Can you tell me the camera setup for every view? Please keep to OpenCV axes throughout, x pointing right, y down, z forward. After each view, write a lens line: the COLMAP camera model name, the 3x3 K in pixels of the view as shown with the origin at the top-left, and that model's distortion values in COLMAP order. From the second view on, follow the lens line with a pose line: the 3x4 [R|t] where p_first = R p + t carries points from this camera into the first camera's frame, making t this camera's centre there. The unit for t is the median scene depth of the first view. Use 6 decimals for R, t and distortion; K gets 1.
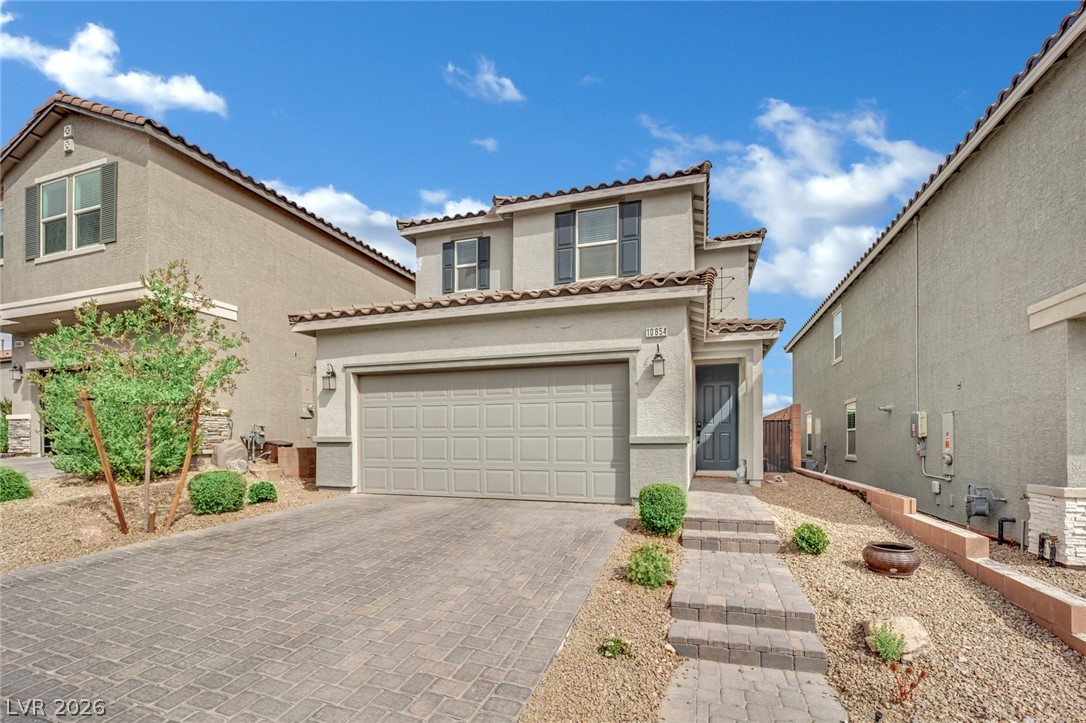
lens RADIAL K [[445.0, 0, 549.0], [0, 445.0, 357.7], [0, 0, 1]] dist [-0.017438, -0.000457]
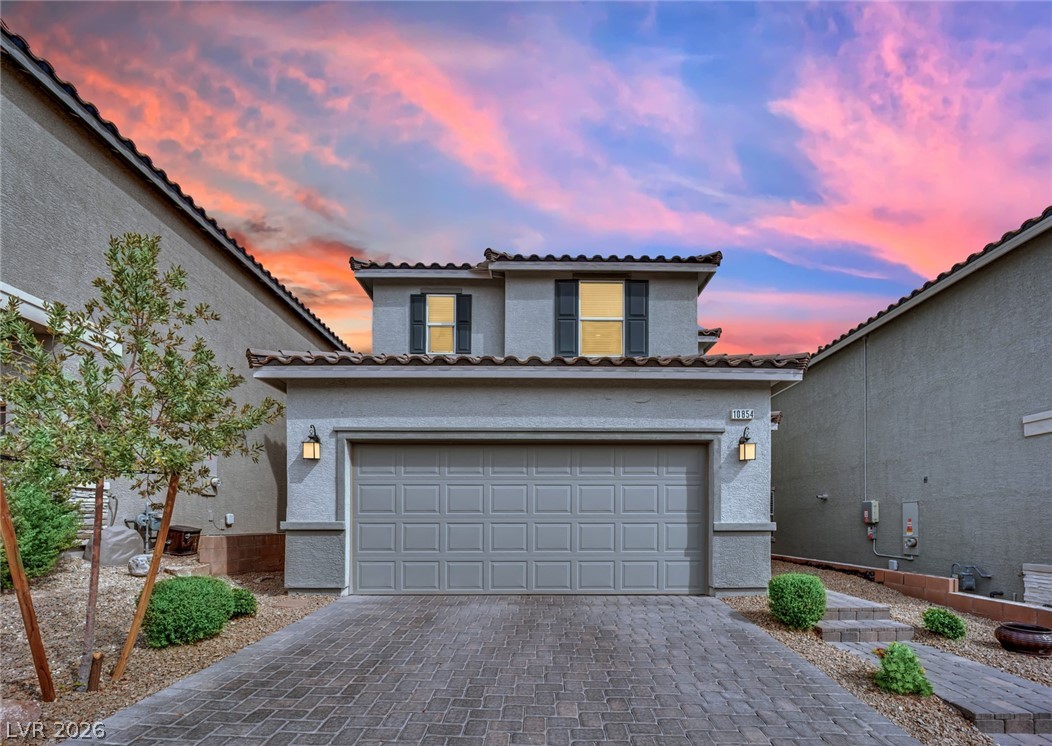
lens RADIAL K [[424.2, 0, 526.2], [0, 424.2, 453.3], [0, 0, 1]] dist [-0.015017, 0.000015]
pose [[0.952720, 0.048433, 0.299965, -0.421008], [-0.056662, 0.998217, 0.018789, 0.031620], [-0.298520, -0.034897, 0.953765, 0.241596]]
